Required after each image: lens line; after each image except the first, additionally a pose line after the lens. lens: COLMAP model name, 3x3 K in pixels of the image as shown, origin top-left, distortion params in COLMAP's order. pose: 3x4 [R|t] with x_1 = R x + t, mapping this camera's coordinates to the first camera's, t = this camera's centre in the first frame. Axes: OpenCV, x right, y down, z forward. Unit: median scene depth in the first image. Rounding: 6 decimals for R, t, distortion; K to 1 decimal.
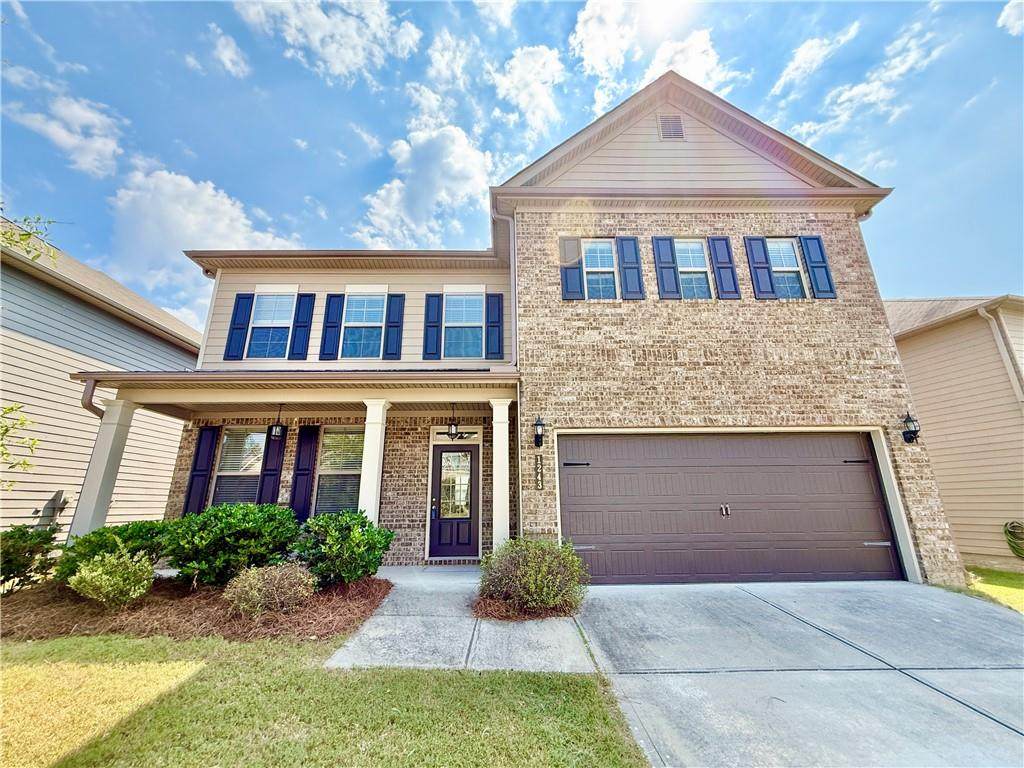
lens RADIAL K [[410.2, 0, 508.1], [0, 410.2, 379.6], [0, 0, 1]] dist [-0.005239, 0.001339]
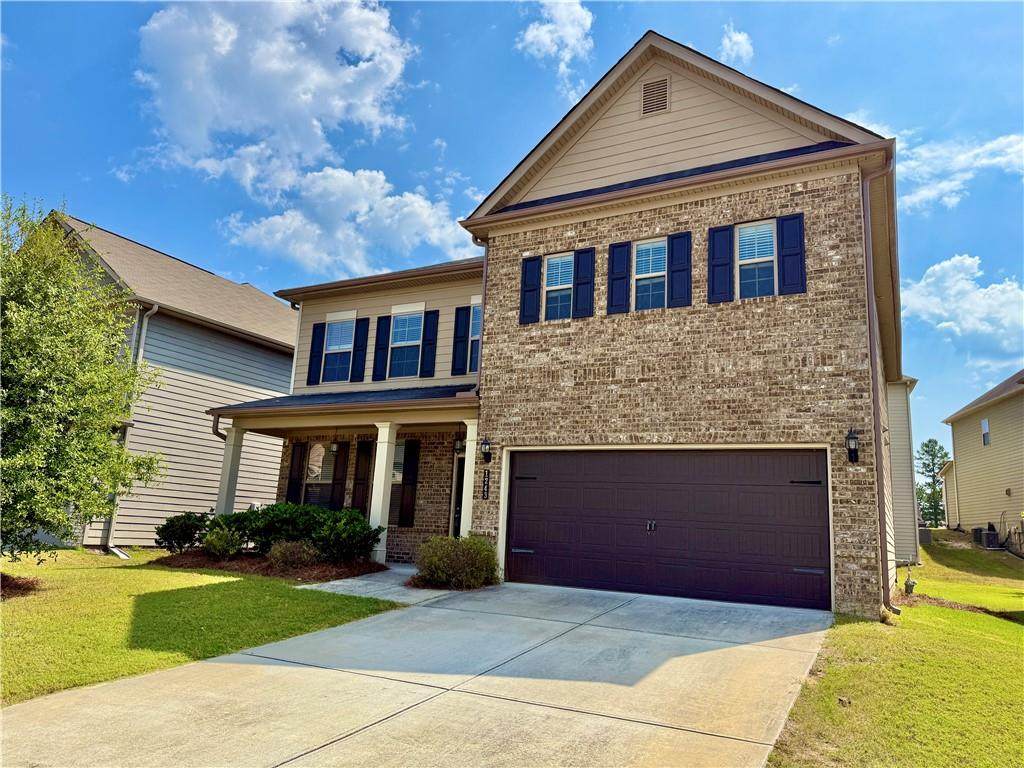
lens RADIAL K [[717.6, 0, 512.3], [0, 717.6, 383.4], [0, 0, 1]] dist [0.069762, -0.004739]
pose [[0.874444, -0.046507, -0.482892, 1.015489], [0.082949, 0.995069, 0.054373, -0.146647], [0.477982, -0.087602, 0.873990, -0.645634]]
